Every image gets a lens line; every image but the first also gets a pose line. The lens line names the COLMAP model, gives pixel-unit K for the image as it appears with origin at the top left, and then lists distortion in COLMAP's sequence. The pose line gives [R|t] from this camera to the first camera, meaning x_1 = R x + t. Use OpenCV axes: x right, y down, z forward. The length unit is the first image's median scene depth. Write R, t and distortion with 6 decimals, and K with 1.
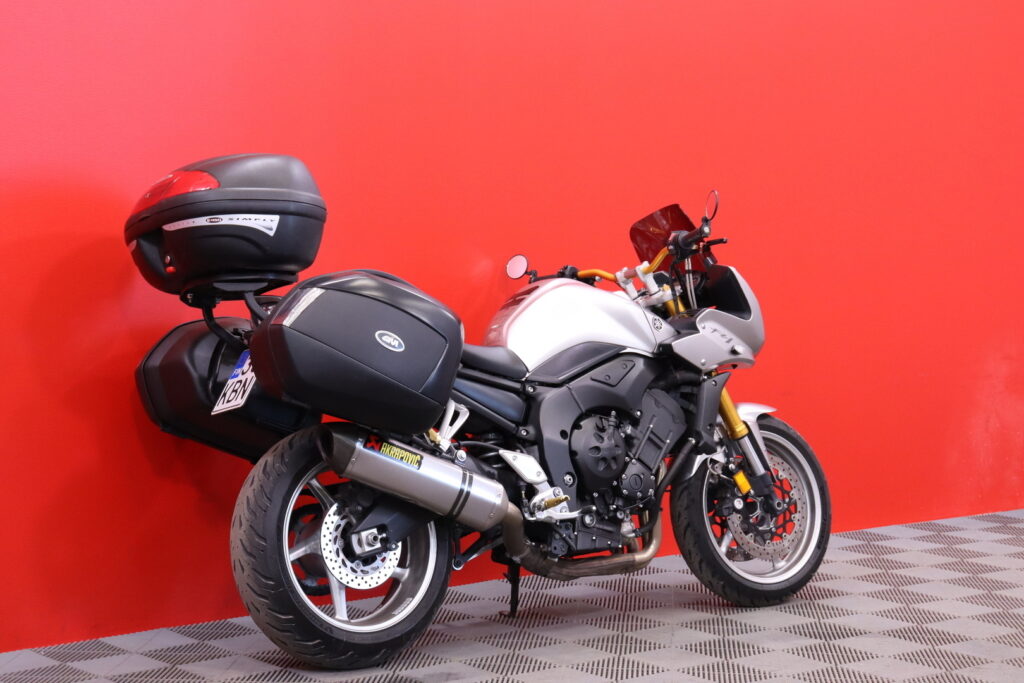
lens RADIAL K [[1995.6, 0, 513.6], [0, 1995.6, 339.3], [0, 0, 1]] dist [0.263811, 0.000000]
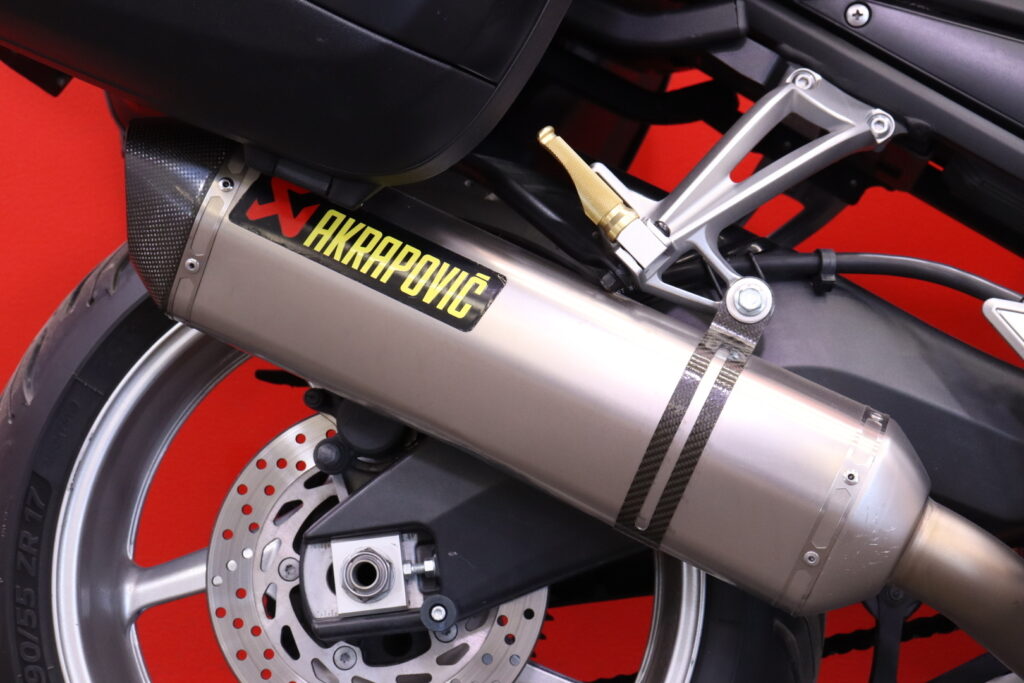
lens RADIAL K [[2351.6, 0, 515.7], [0, 2351.6, 343.4], [0, 0, 1]] dist [0.373439, 0.000000]
pose [[0.727423, 0.095525, -0.679507, 0.146731], [-0.055303, 0.995203, 0.080702, 0.039485], [0.683957, -0.021126, 0.729217, 0.731082]]
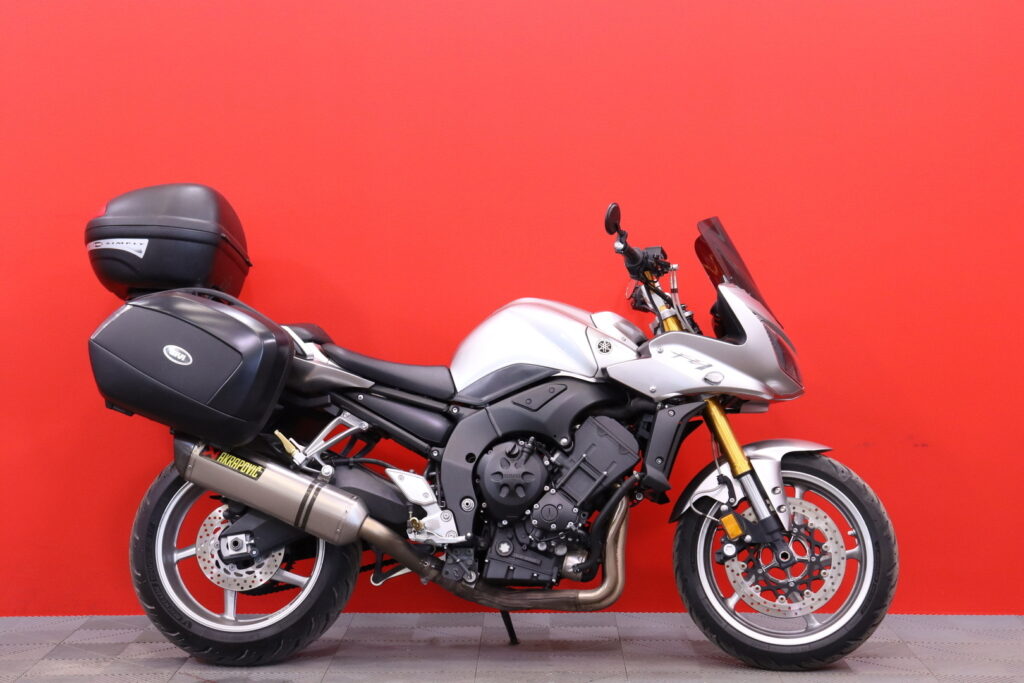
lens RADIAL K [[1995.6, 0, 508.9], [0, 1995.6, 345.8], [0, 0, 1]] dist [0.263811, 0.000000]
pose [[0.737097, 0.014885, -0.675623, 0.700232], [-0.024085, 0.999701, -0.004252, -0.003304], [0.675358, 0.019406, 0.737235, 0.293208]]
